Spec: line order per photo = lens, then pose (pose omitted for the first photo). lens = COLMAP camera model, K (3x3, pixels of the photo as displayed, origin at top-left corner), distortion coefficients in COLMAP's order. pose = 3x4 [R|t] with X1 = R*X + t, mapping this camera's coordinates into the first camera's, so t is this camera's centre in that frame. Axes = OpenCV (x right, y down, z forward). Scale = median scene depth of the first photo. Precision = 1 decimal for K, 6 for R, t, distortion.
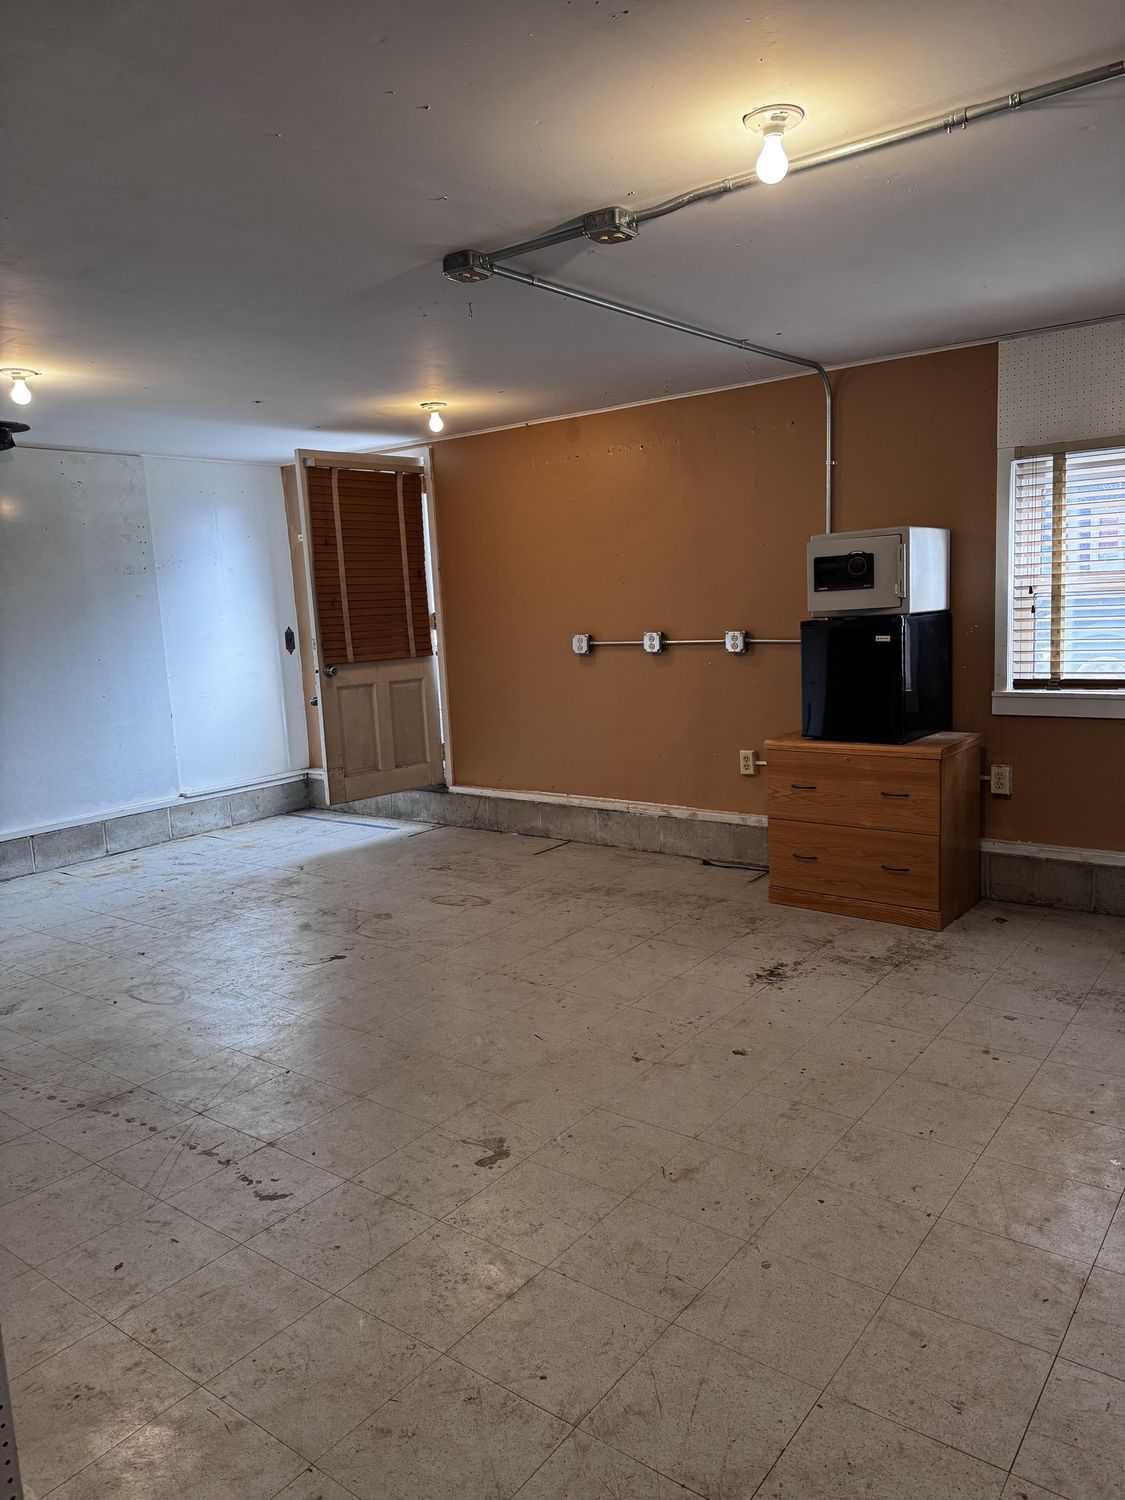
lens RADIAL K [[1049.2, 0, 564.5], [0, 1049.2, 757.3], [0, 0, 1]] dist [0.104267, -0.196004]
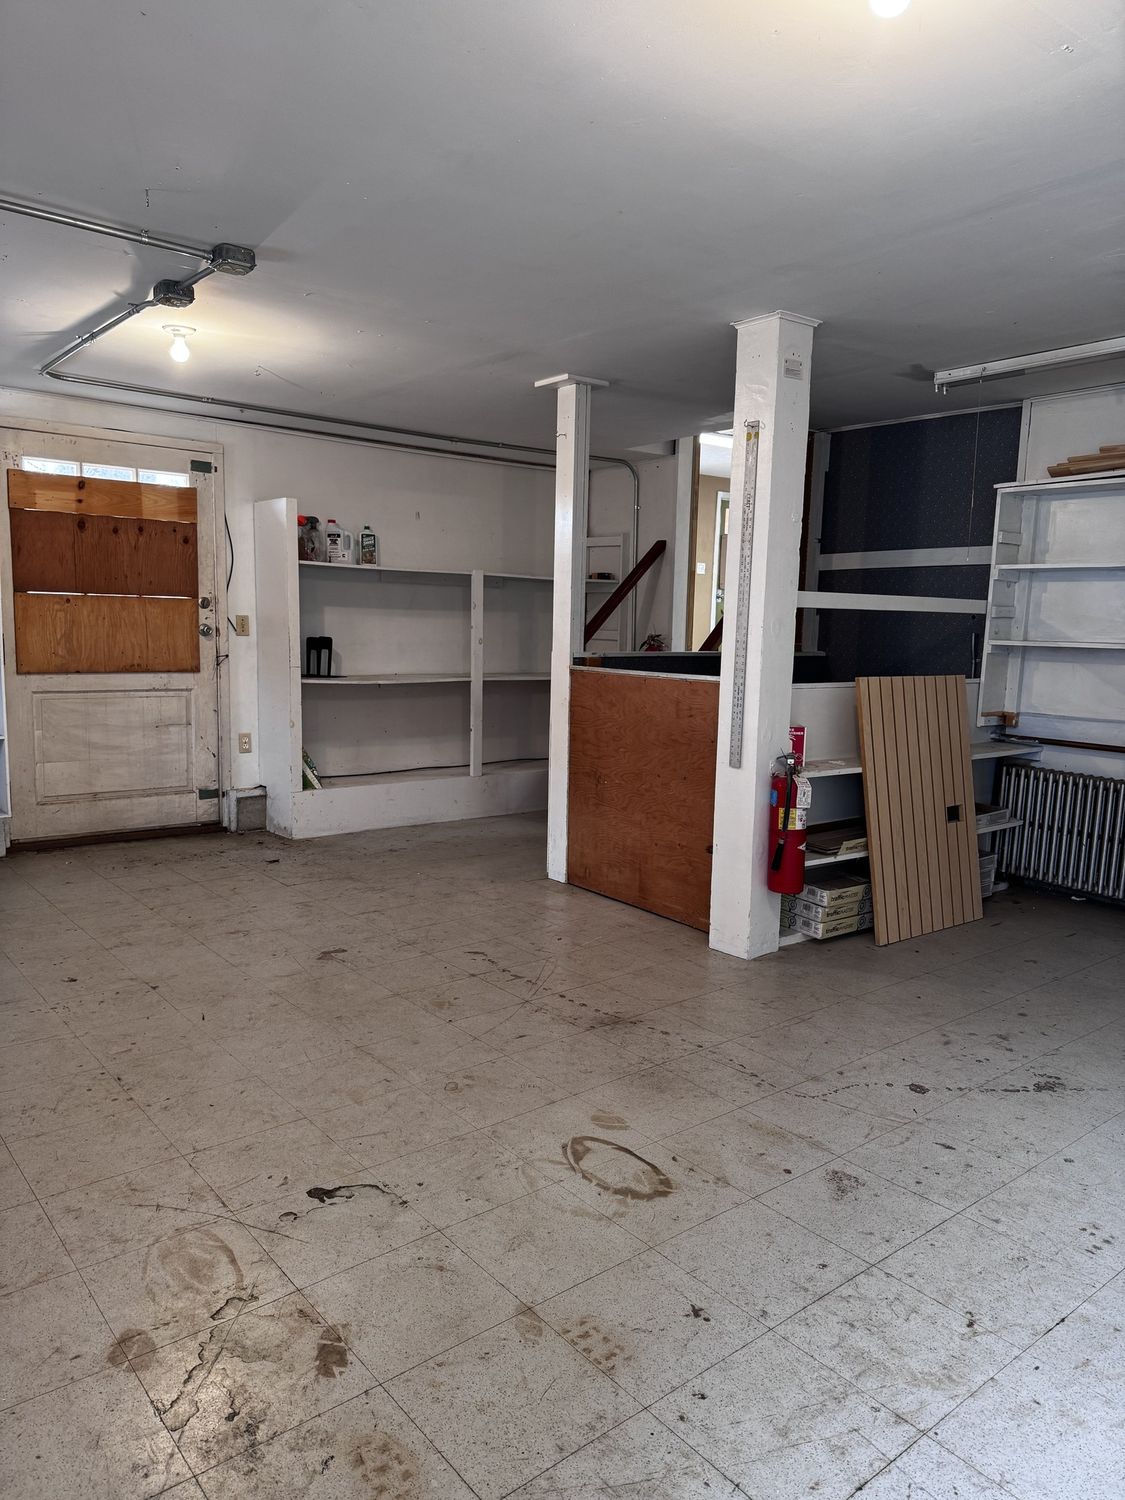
lens RADIAL K [[1049.2, 0, 564.5], [0, 1049.2, 757.3], [0, 0, 1]] dist [0.104267, -0.196004]
pose [[-0.971806, -0.004284, 0.235742, -0.681285], [0.060985, 0.961244, 0.268869, -0.248648], [-0.227757, 0.275665, -0.933882, 2.081056]]
